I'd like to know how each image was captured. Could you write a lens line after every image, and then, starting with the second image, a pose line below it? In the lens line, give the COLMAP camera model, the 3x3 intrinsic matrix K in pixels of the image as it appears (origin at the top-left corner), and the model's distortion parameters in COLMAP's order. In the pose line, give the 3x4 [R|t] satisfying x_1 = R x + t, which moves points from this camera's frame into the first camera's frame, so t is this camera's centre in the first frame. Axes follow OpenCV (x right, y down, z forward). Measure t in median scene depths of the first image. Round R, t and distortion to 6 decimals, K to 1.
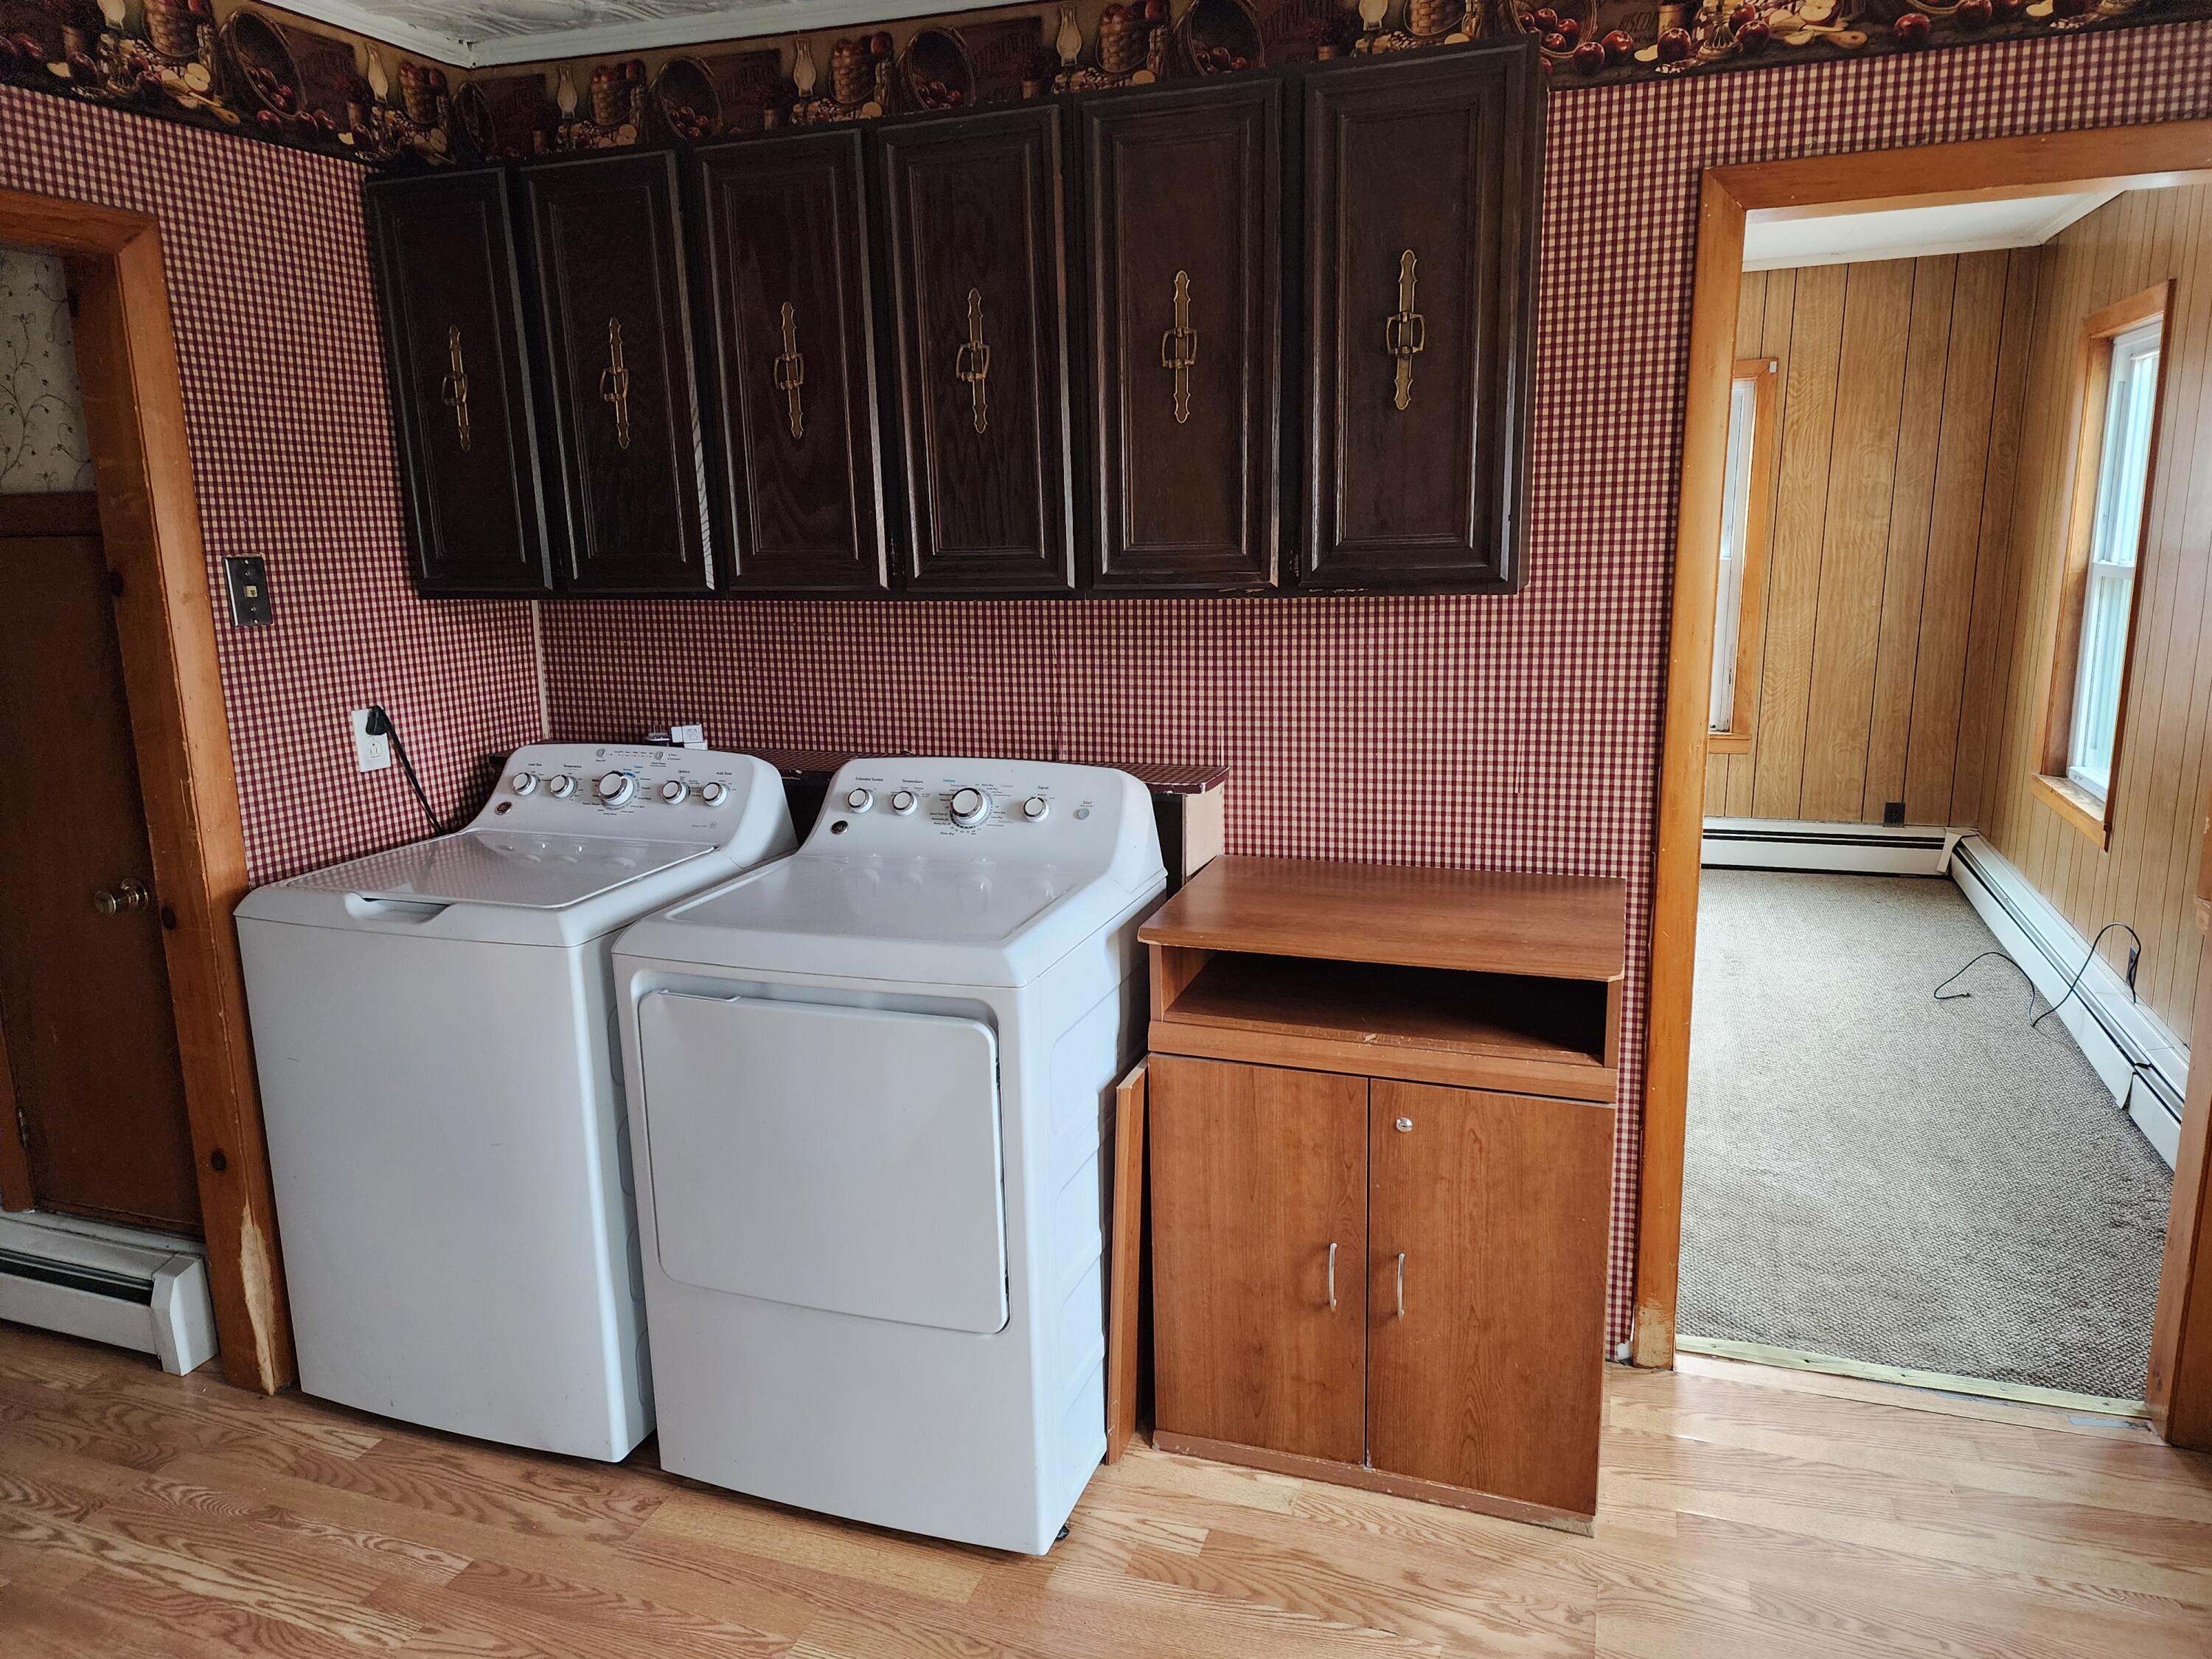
lens RADIAL K [[1483.4, 0, 1112.2], [0, 1483.4, 831.4], [0, 0, 1]] dist [0.001046, -0.008054]
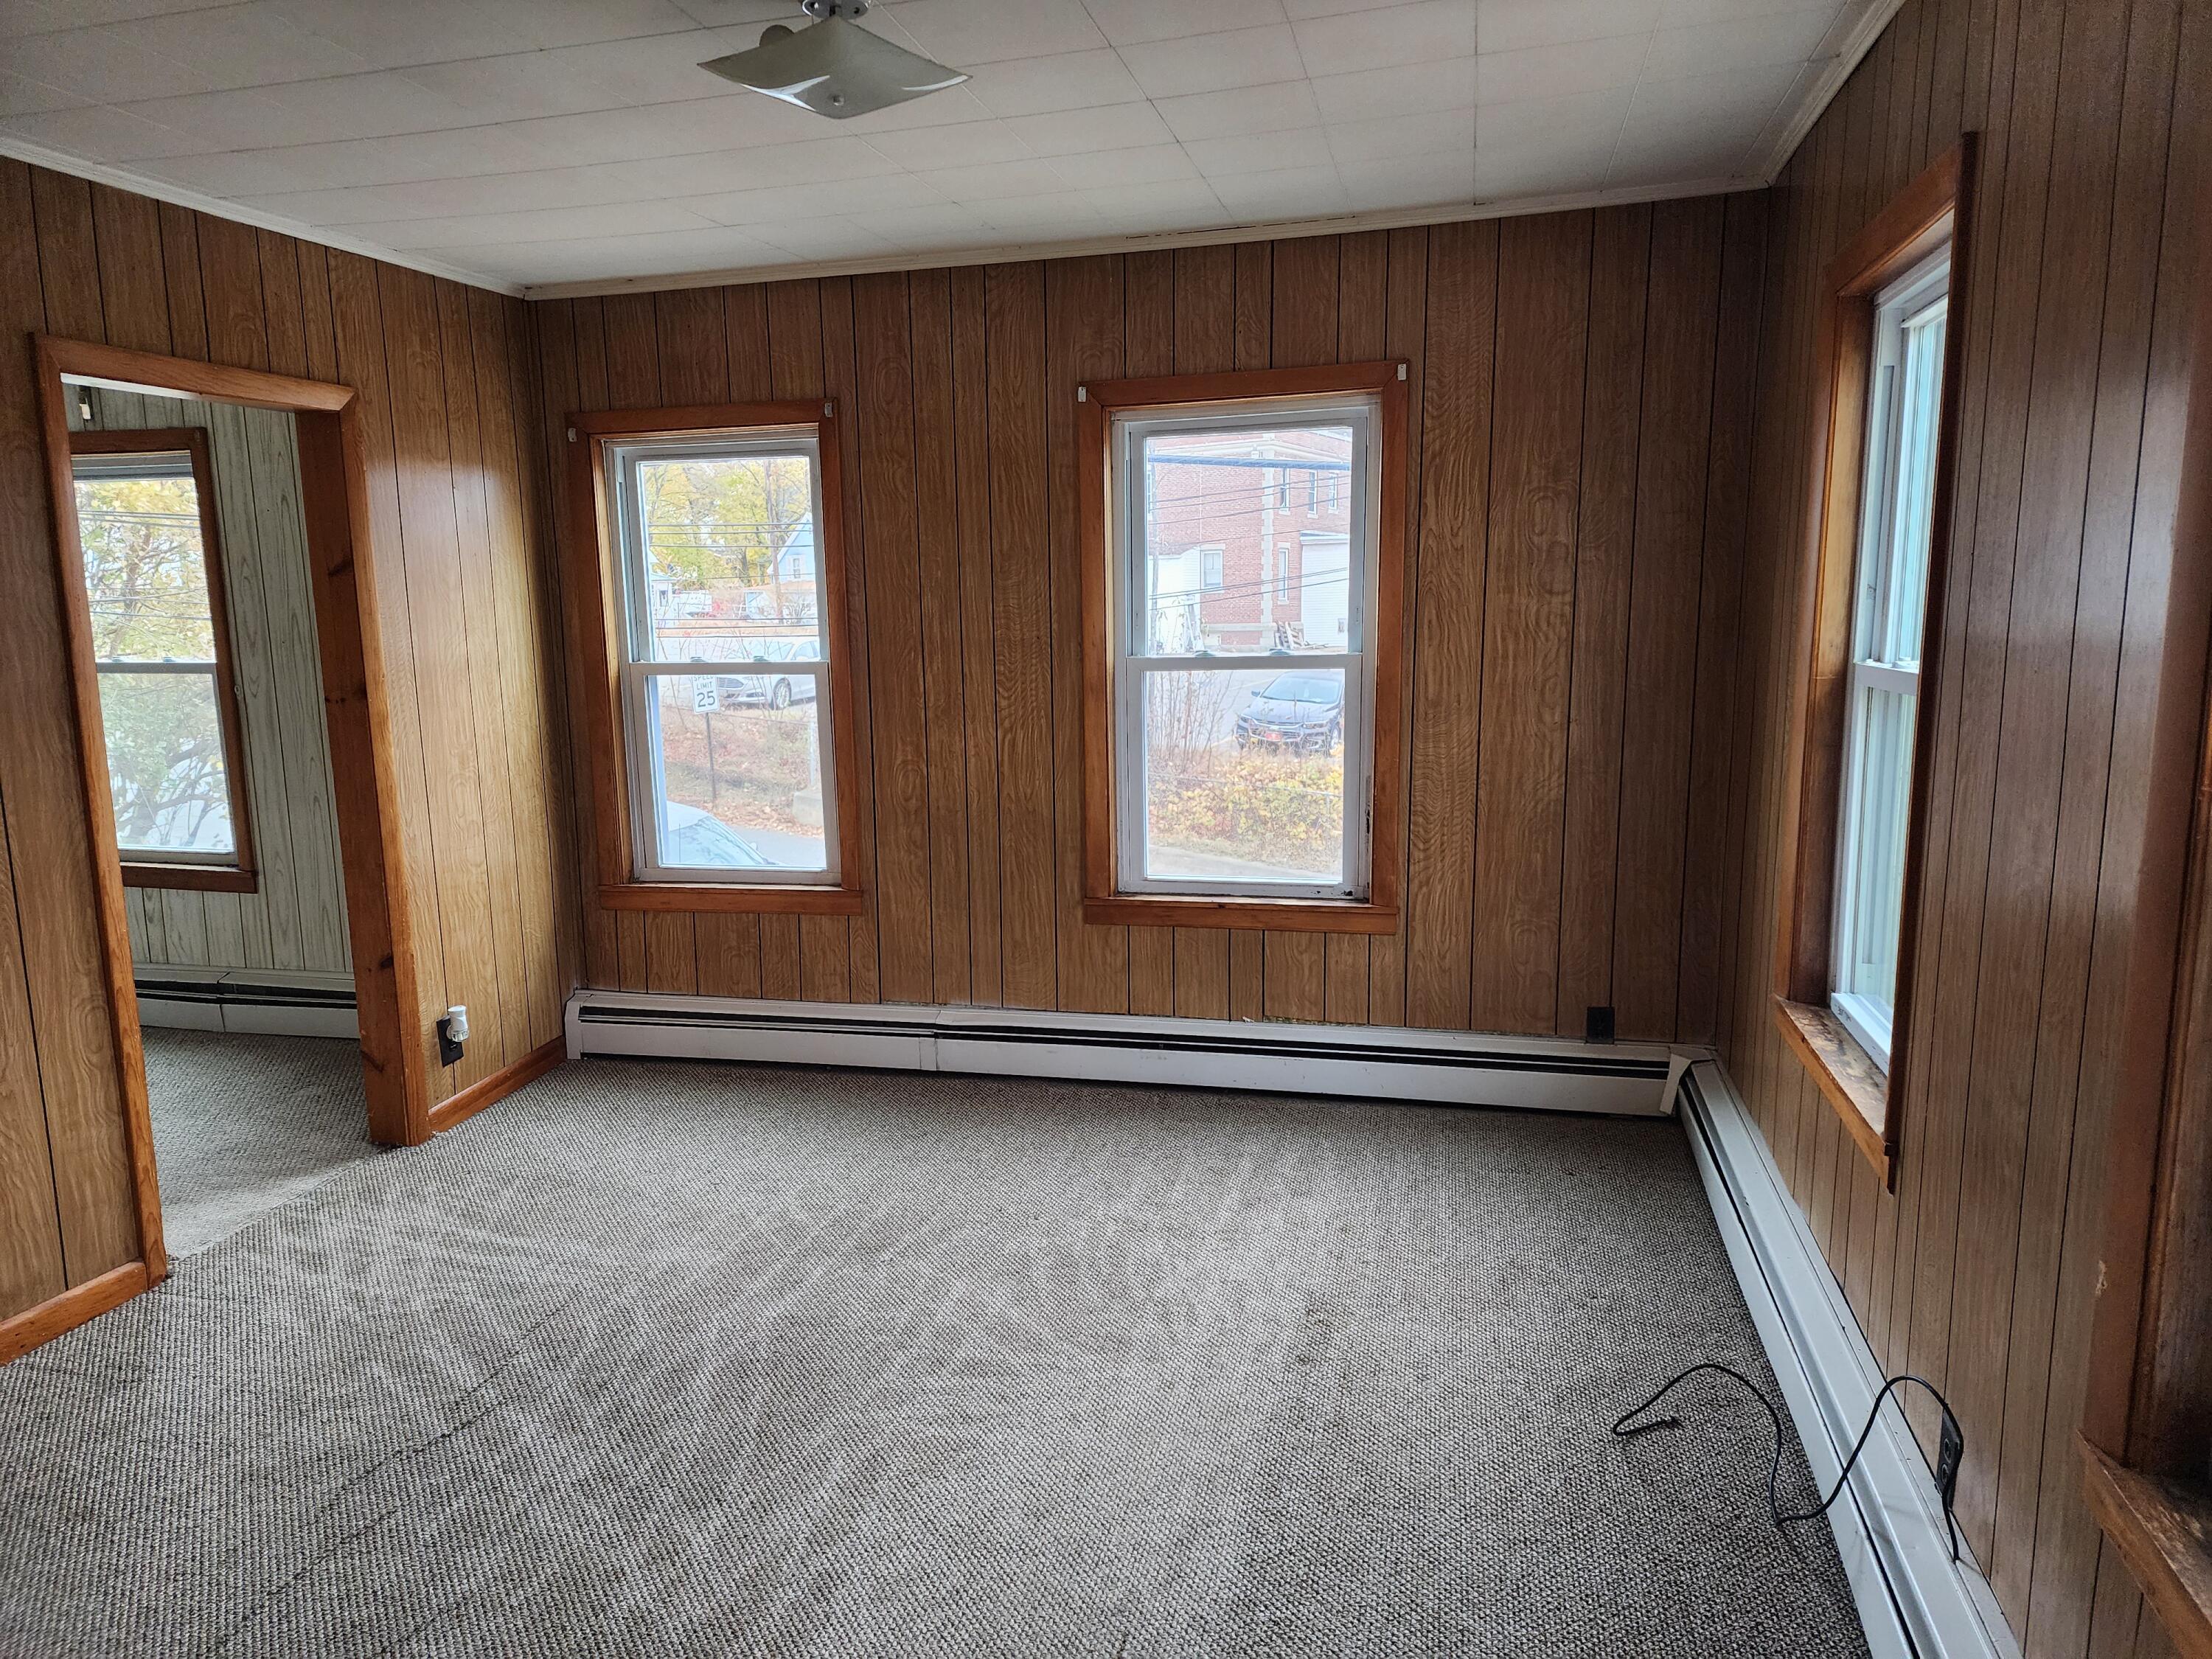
lens RADIAL K [[1483.4, 0, 1099.8], [0, 1483.4, 830.1], [0, 0, 1]] dist [0.001046, -0.008054]
pose [[0.995098, 0.001923, 0.098875, 0.245021], [0.004104, 0.998147, -0.060716, -0.064400], [-0.098808, 0.060824, 0.993246, 0.359144]]
